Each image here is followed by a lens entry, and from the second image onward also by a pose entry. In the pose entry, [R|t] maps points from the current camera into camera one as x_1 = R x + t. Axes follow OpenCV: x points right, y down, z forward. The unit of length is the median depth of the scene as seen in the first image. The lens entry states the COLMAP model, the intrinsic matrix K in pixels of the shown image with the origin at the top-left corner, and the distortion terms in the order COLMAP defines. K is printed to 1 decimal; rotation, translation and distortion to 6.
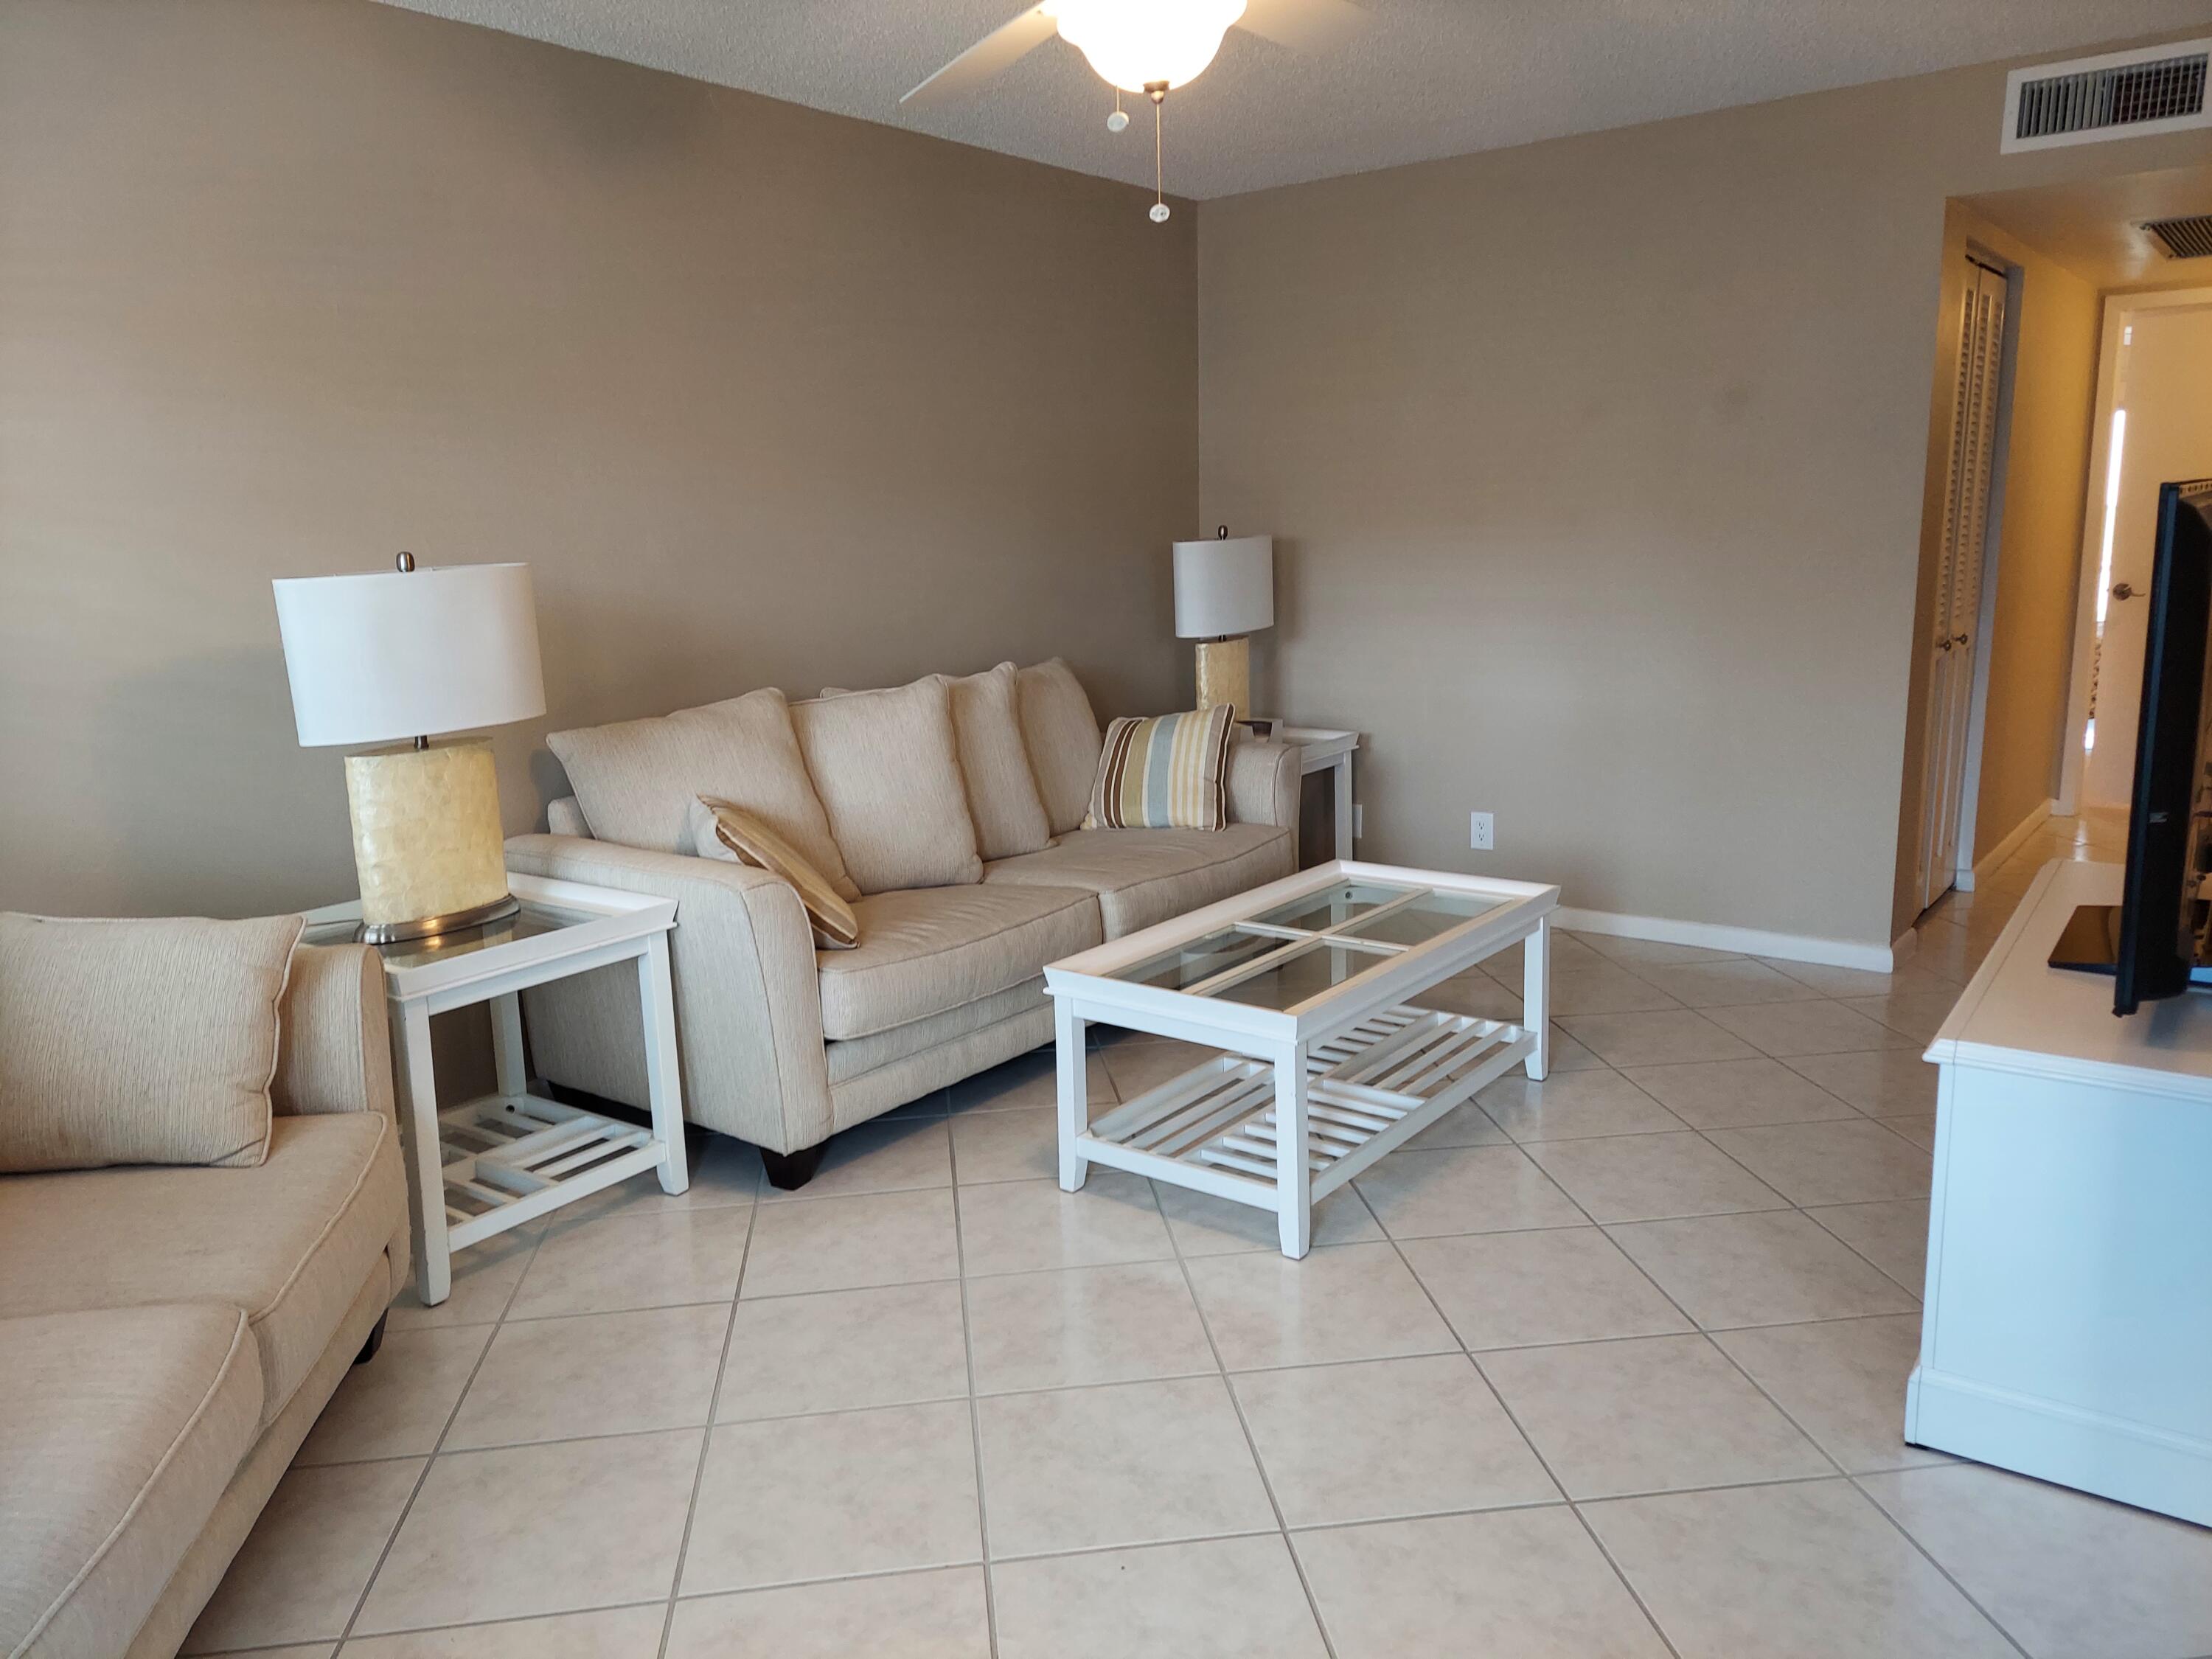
lens RADIAL K [[1588.7, 0, 1113.1], [0, 1588.7, 823.2], [0, 0, 1]] dist [0.092714, -0.121553]
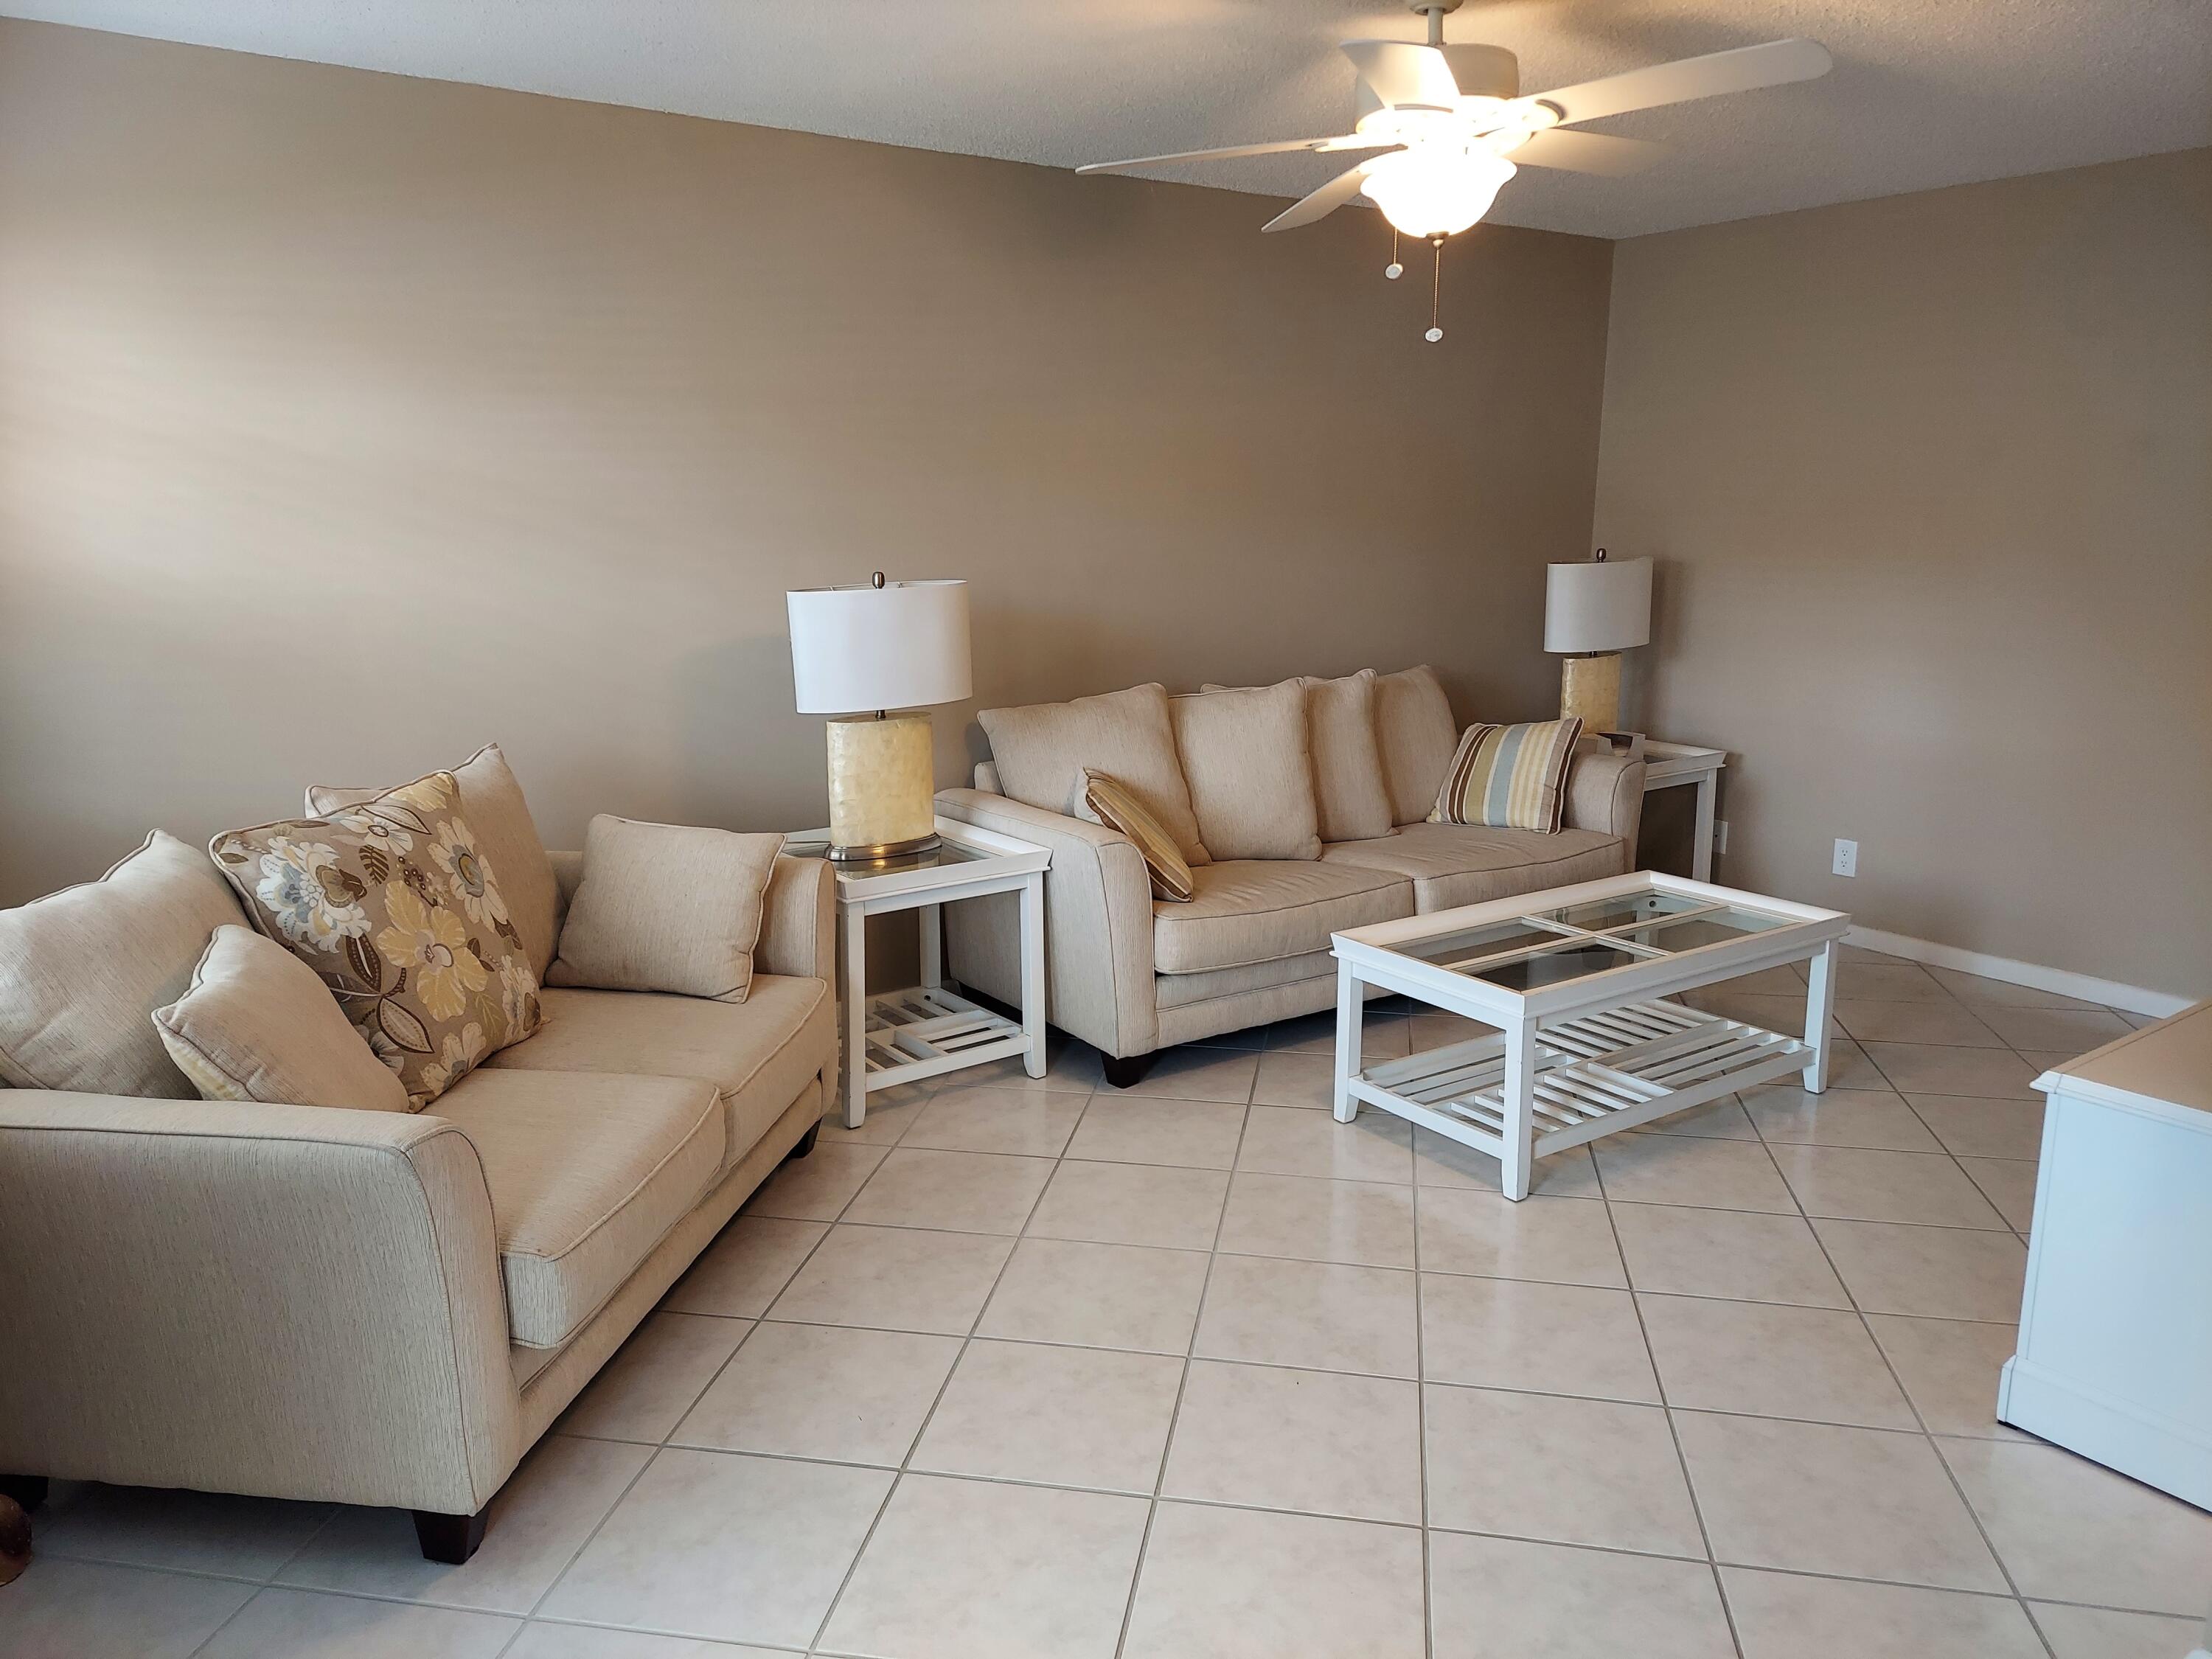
lens RADIAL K [[1573.9, 0, 1102.3], [0, 1573.9, 826.1], [0, 0, 1]] dist [0.100887, -0.107247]
pose [[0.951654, 0.088707, -0.294084, 0.130759], [-0.083136, 0.996043, 0.031417, -0.012994], [0.295708, -0.005449, 0.955263, -0.186000]]
